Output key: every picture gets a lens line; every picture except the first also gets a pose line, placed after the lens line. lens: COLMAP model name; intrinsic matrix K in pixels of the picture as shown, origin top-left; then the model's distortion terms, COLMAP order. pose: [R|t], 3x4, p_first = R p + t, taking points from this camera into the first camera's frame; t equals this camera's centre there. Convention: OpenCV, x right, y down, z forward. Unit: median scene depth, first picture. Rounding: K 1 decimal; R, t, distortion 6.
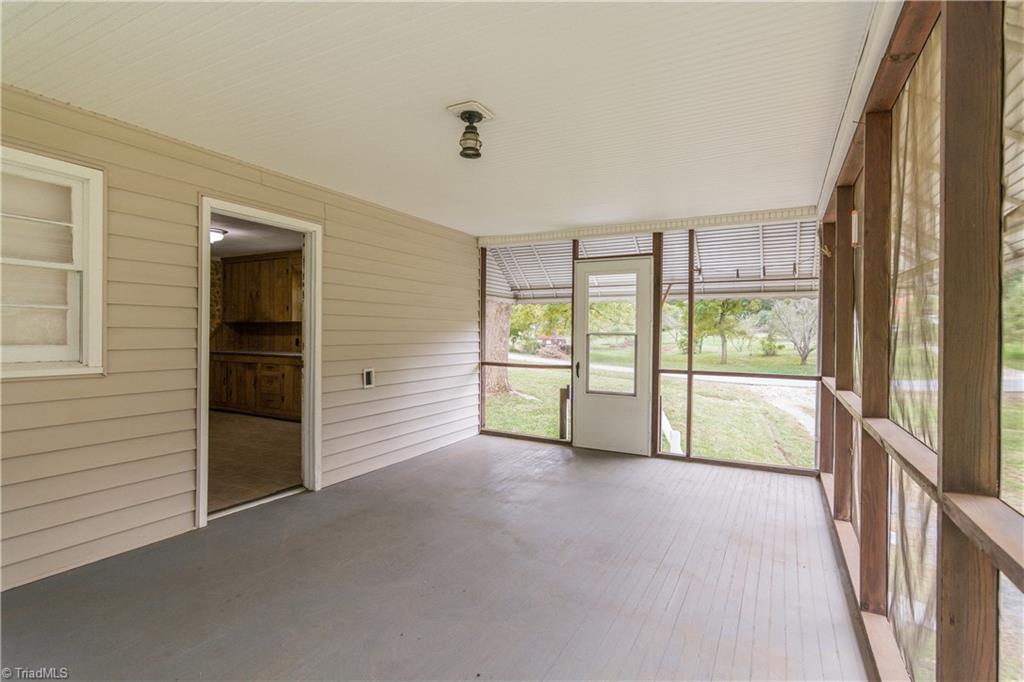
lens RADIAL K [[492.6, 0, 514.2], [0, 492.6, 337.6], [0, 0, 1]] dist [-0.005390, 0.000847]
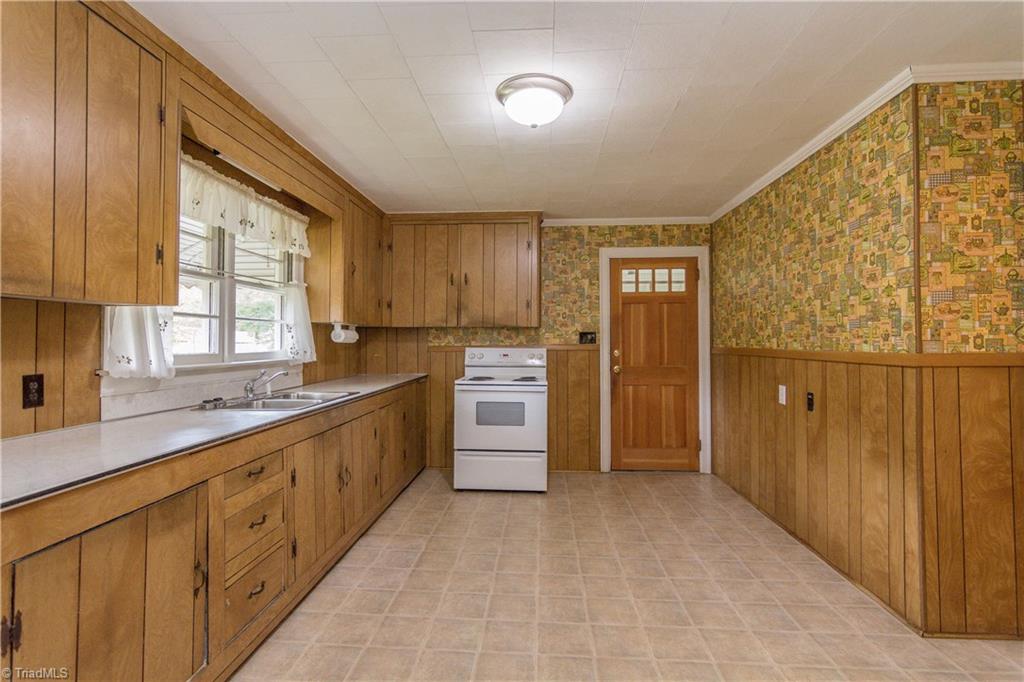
lens RADIAL K [[492.6, 0, 511.3], [0, 492.6, 337.5], [0, 0, 1]] dist [-0.005390, 0.000847]
pose [[-0.420639, -0.001849, 0.907226, -0.766192], [0.004383, 0.999982, 0.004070, -0.015645], [-0.907218, 0.005689, -0.420623, 0.929329]]
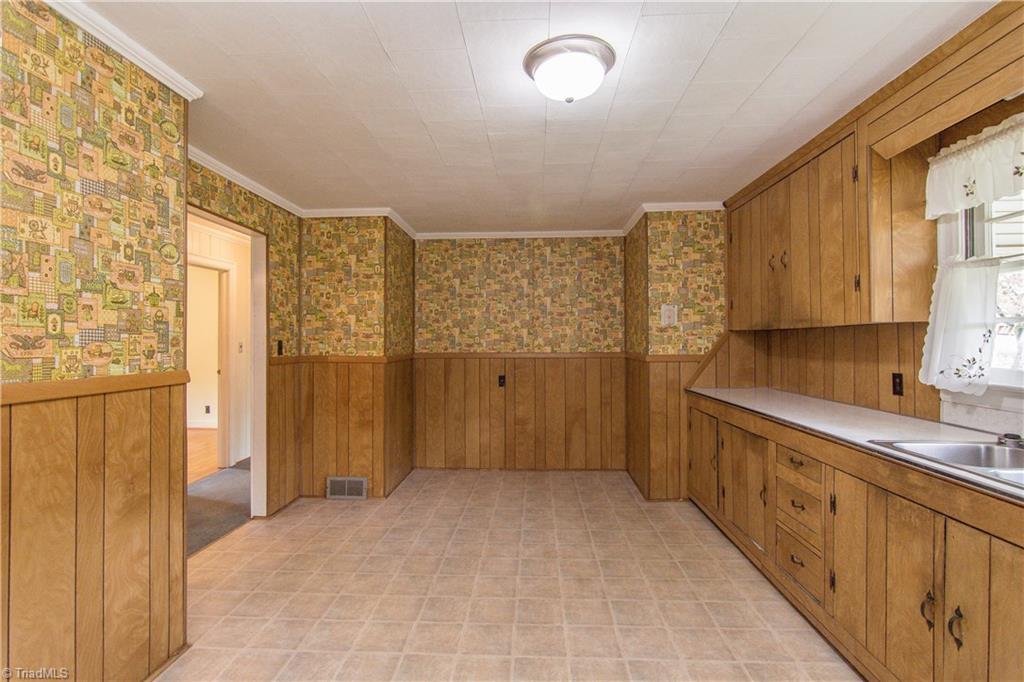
lens RADIAL K [[492.6, 0, 511.4], [0, 492.6, 337.4], [0, 0, 1]] dist [-0.005390, 0.000847]
pose [[0.434341, -0.016464, -0.900598, -0.261380], [0.001420, 0.999844, -0.017593, -0.017585], [0.900748, 0.006363, 0.434296, 0.639366]]
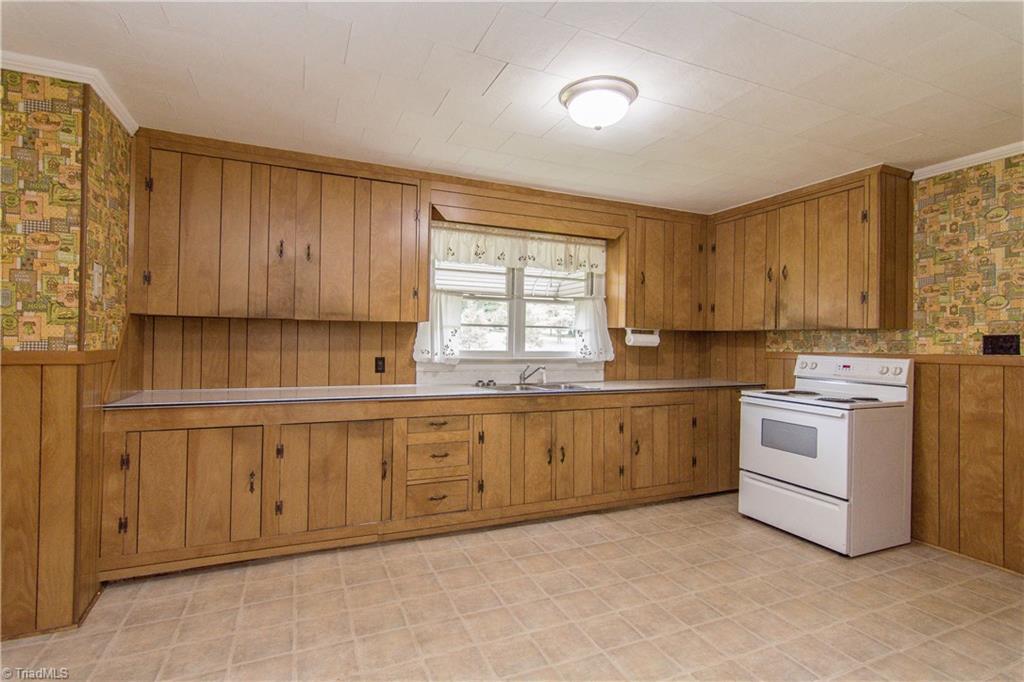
lens RADIAL K [[492.6, 0, 511.1], [0, 492.6, 338.9], [0, 0, 1]] dist [-0.005390, 0.000847]
pose [[0.612580, 0.003053, 0.790403, -0.765293], [-0.002174, 0.999995, -0.002177, -0.015310], [-0.790406, -0.000385, 0.612584, 0.634000]]
